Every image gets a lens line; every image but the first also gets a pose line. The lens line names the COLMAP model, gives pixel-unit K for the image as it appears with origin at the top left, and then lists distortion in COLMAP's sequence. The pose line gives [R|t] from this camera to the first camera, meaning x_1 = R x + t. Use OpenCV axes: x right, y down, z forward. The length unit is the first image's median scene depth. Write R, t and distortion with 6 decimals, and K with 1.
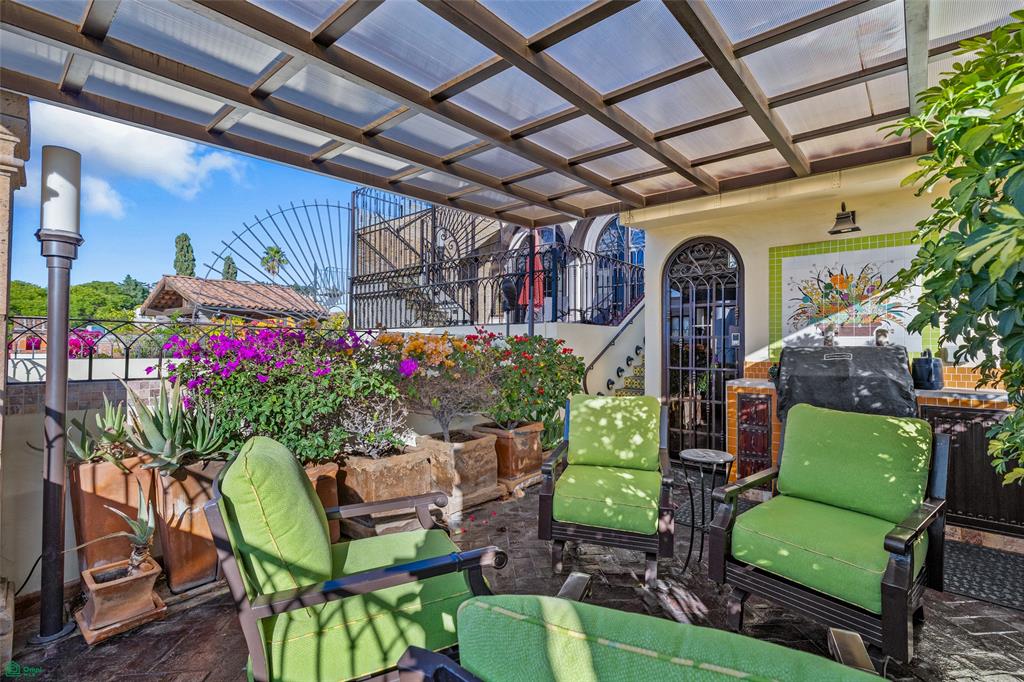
lens RADIAL K [[435.9, 0, 512.8], [0, 435.9, 336.2], [0, 0, 1]] dist [0.002080, 0.000378]
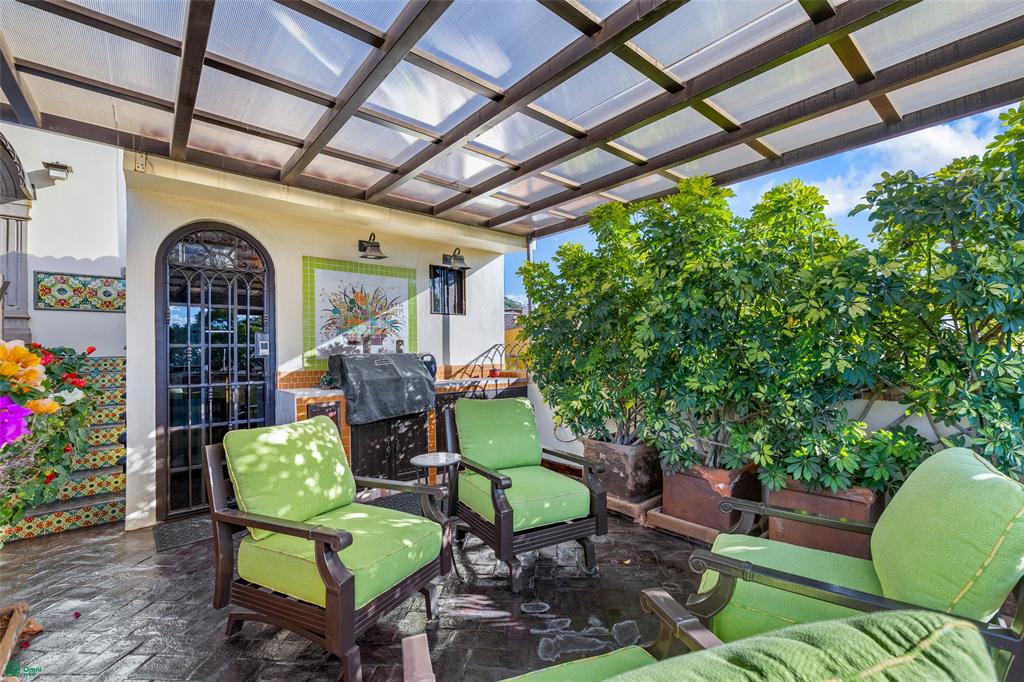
lens RADIAL K [[435.9, 0, 512.8], [0, 435.9, 336.2], [0, 0, 1]] dist [0.002080, 0.000378]
pose [[0.198590, 0.028890, 0.979657, -0.315531], [-0.003002, 0.999579, -0.028870, 0.008690], [-0.980078, 0.002793, 0.198593, 0.367825]]
